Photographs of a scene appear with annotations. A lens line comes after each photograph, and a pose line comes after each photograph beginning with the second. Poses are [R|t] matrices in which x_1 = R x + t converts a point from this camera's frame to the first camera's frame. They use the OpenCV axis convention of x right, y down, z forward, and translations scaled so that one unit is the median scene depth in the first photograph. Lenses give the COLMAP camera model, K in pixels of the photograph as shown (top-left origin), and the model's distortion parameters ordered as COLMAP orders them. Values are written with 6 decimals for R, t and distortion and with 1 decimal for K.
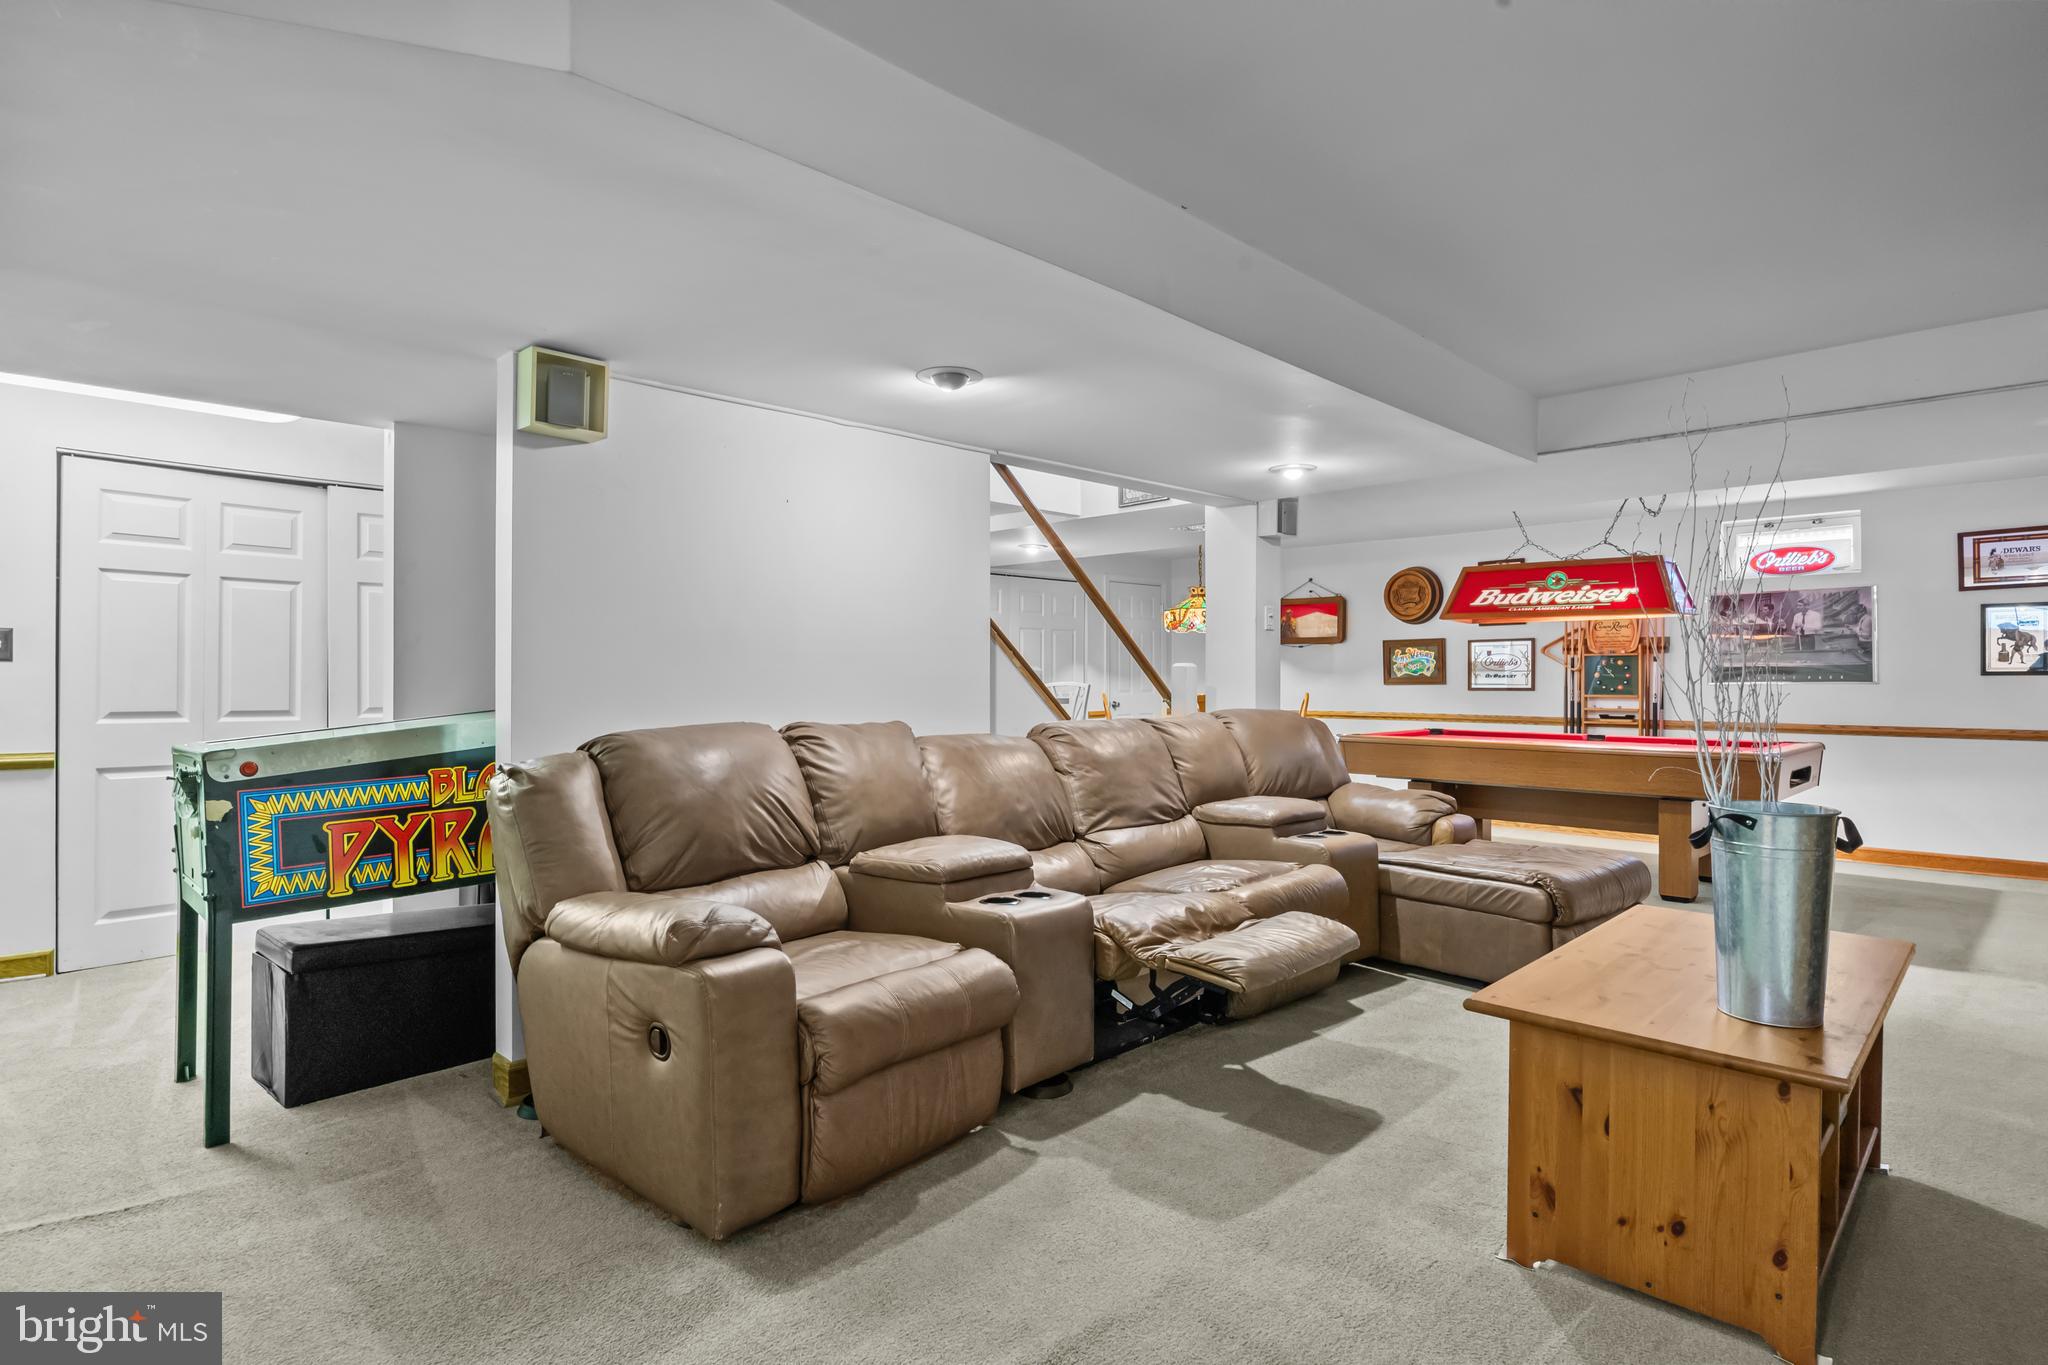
lens RADIAL K [[1095.0, 0, 1027.4], [0, 1095.0, 681.6], [0, 0, 1]] dist [0.001244, -0.001294]
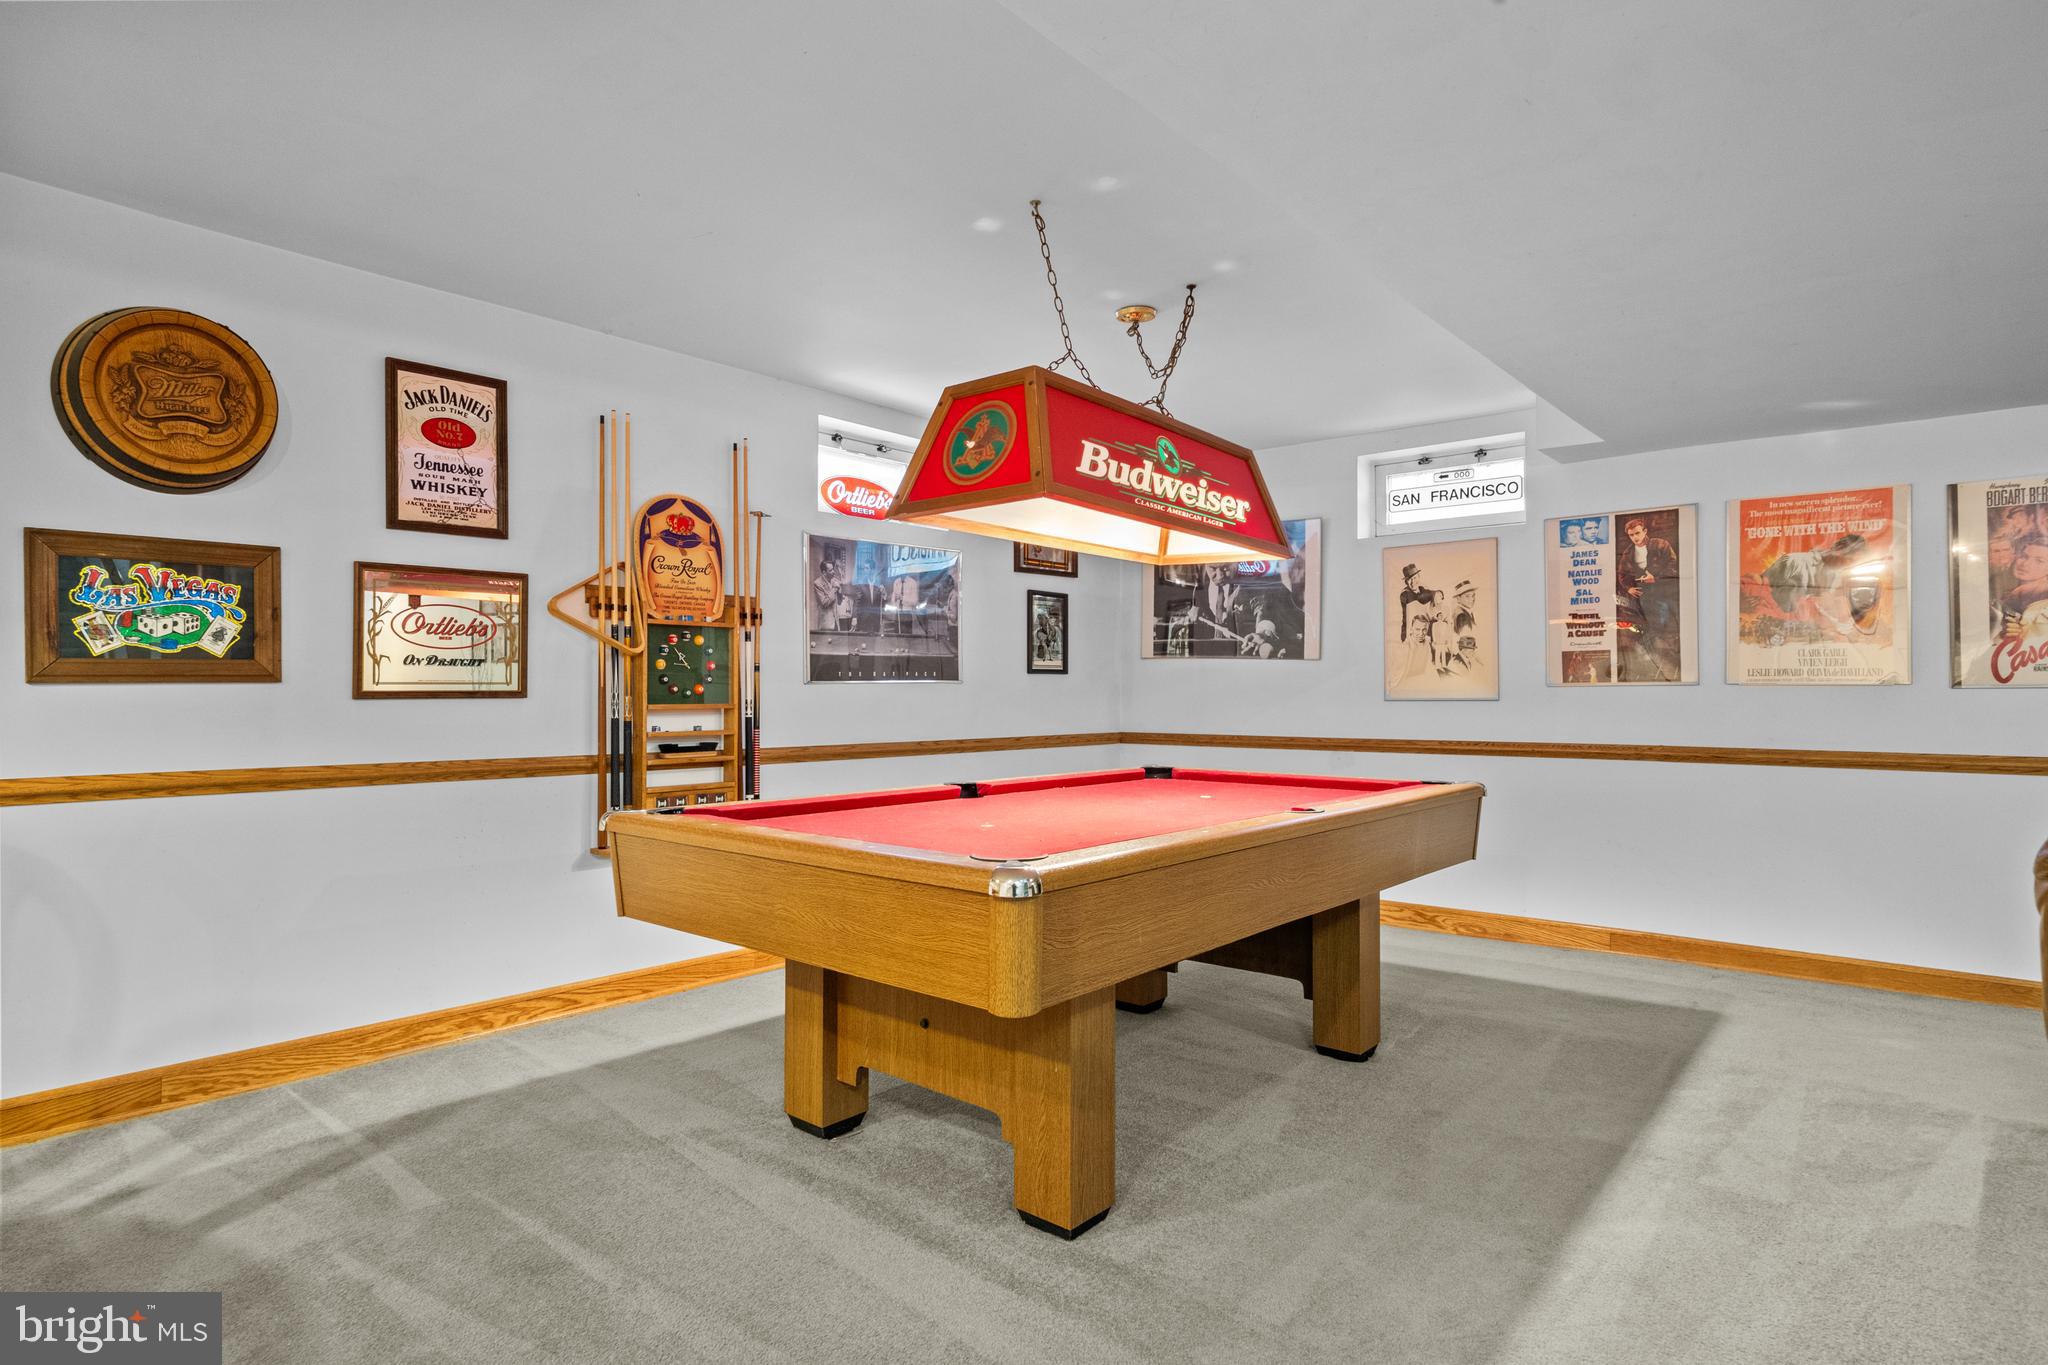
lens RADIAL K [[1095.0, 0, 1027.1], [0, 1095.0, 688.1], [0, 0, 1]] dist [0.001244, -0.001294]
pose [[-0.062526, -0.000130, 0.998043, 0.022577], [-0.002324, 0.999997, -0.000015, 0.004486], [-0.998041, -0.002321, -0.062526, 0.879570]]
